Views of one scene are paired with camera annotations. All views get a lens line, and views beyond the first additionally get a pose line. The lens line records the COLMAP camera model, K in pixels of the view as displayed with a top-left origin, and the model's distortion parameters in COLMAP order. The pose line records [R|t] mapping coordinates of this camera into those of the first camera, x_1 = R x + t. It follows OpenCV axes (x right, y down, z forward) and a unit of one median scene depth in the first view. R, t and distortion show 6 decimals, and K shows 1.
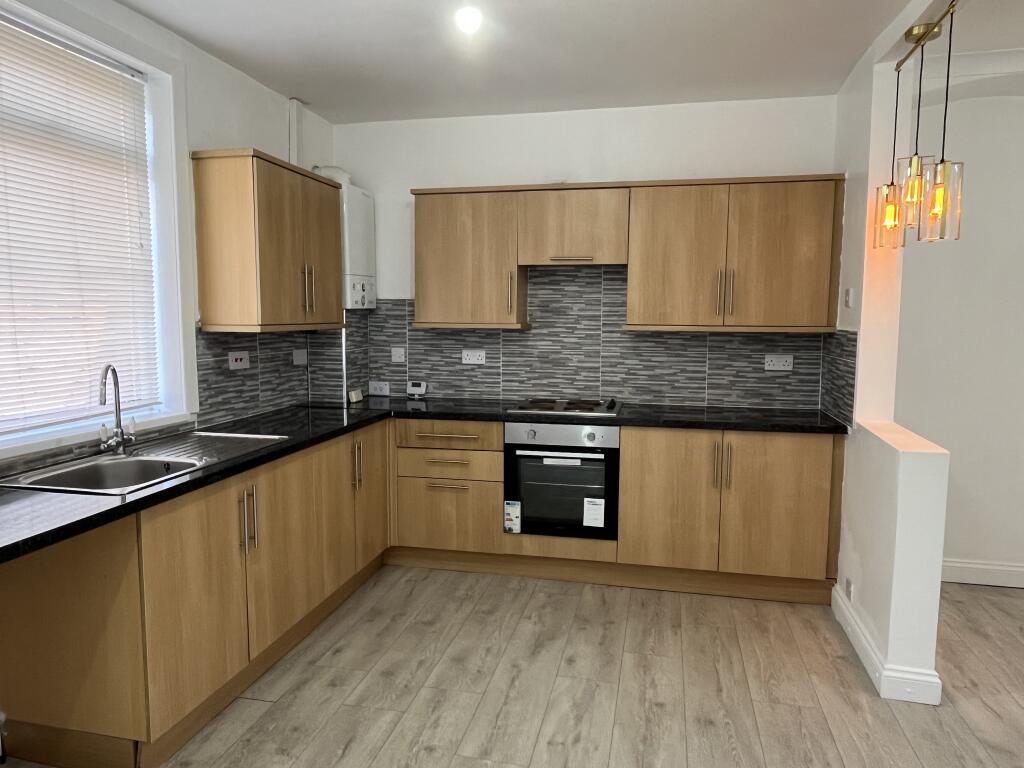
lens RADIAL K [[705.6, 0, 508.7], [0, 705.6, 384.3], [0, 0, 1]] dist [0.005971, -0.013714]
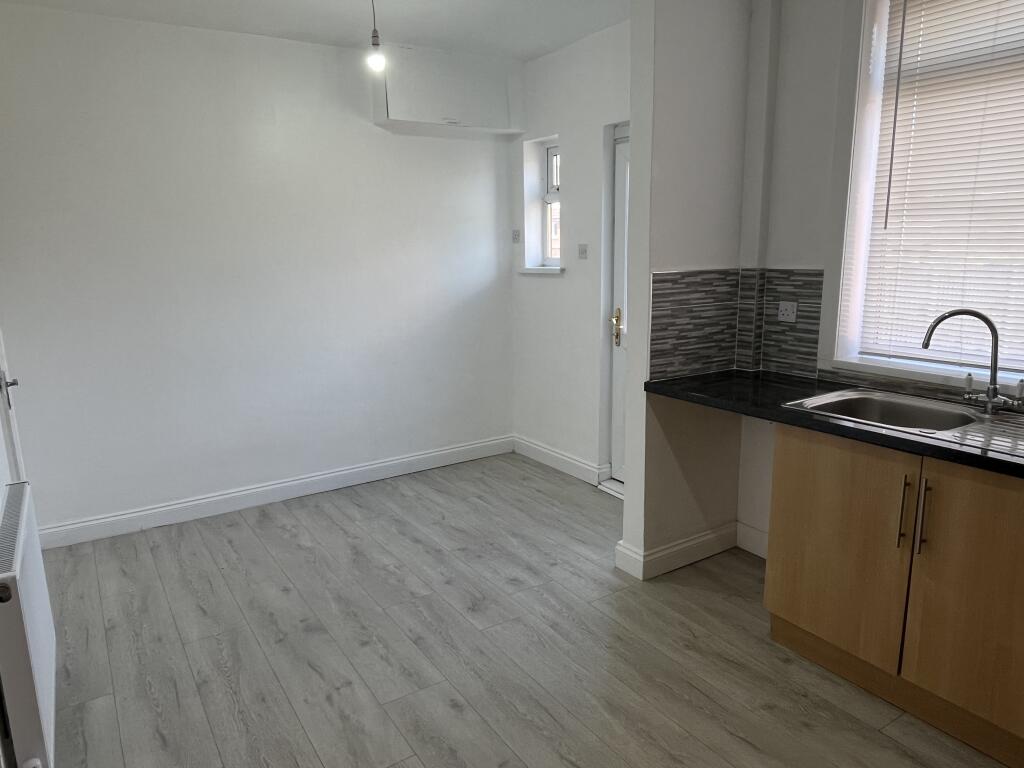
lens RADIAL K [[705.6, 0, 511.4], [0, 705.6, 384.1], [0, 0, 1]] dist [0.005971, -0.013714]
pose [[-0.706646, 0.141860, -0.693200, 0.350230], [-0.062348, 0.963401, 0.260713, -0.094027], [0.704815, 0.227451, -0.671939, 0.825634]]
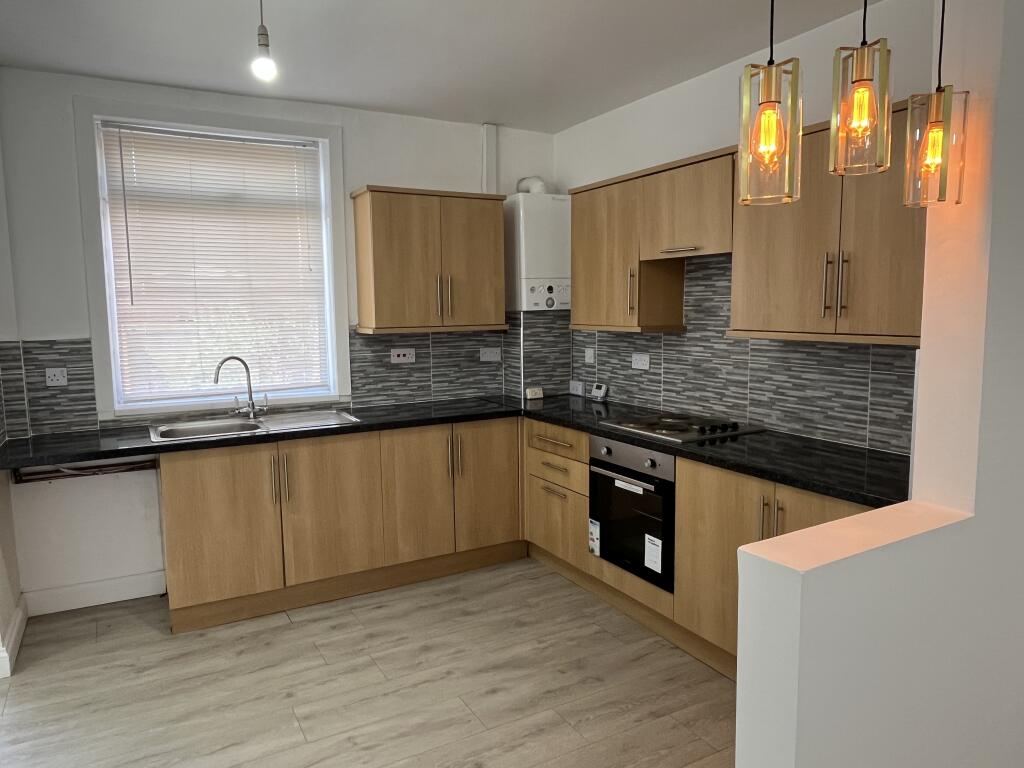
lens RADIAL K [[705.6, 0, 513.3], [0, 705.6, 384.6], [0, 0, 1]] dist [0.005971, -0.013714]
pose [[0.663385, 0.070722, -0.744928, 0.617221], [-0.058569, 0.997377, 0.042531, -0.044403], [0.745982, 0.015415, 0.665787, 0.310197]]
